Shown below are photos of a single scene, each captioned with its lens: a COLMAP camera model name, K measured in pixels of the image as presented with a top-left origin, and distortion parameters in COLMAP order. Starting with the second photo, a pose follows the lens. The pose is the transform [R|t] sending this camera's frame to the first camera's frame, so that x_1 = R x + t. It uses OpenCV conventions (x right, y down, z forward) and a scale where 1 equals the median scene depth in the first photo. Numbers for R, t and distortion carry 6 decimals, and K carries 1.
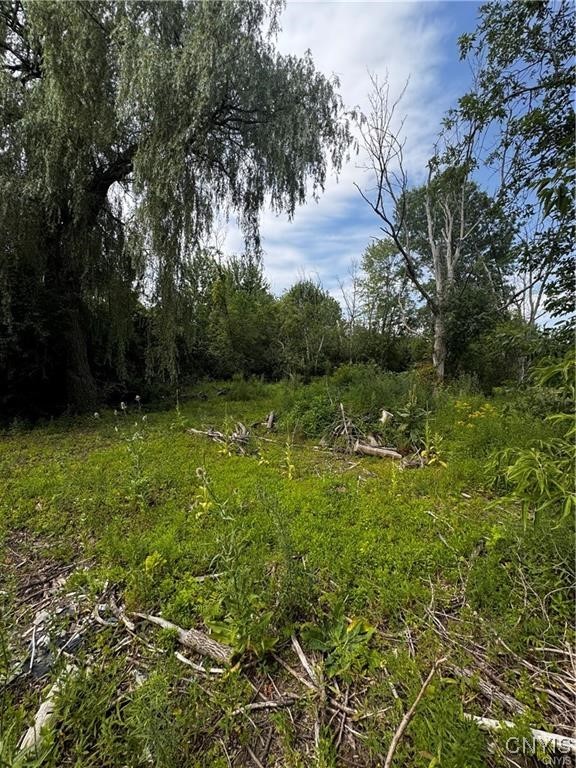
lens RADIAL K [[306.8, 0, 288.3], [0, 306.8, 383.9], [0, 0, 1]] dist [0.002214, 0.000168]
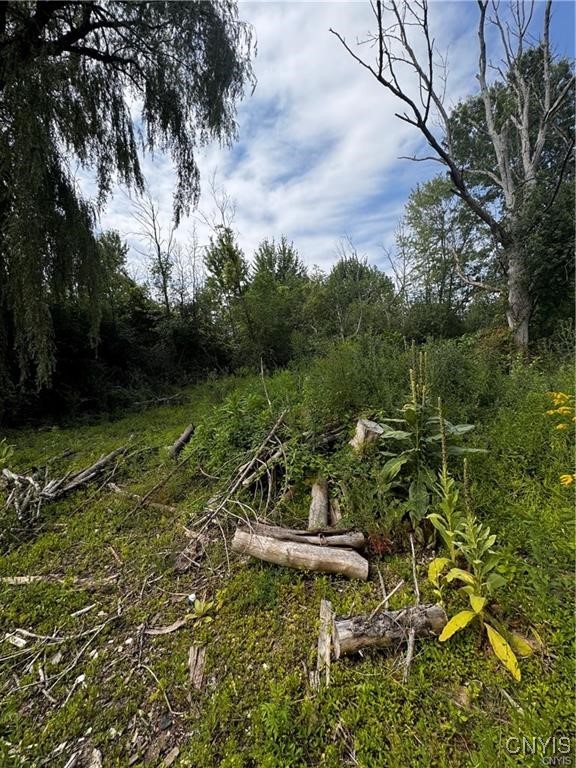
lens RADIAL K [[306.8, 0, 287.7], [0, 306.8, 383.5], [0, 0, 1]] dist [0.002214, 0.000168]
pose [[0.974440, -0.068461, -0.213961, 0.091536], [0.072159, 0.997348, 0.009510, 0.006893], [0.212742, -0.024706, 0.976796, 0.164534]]
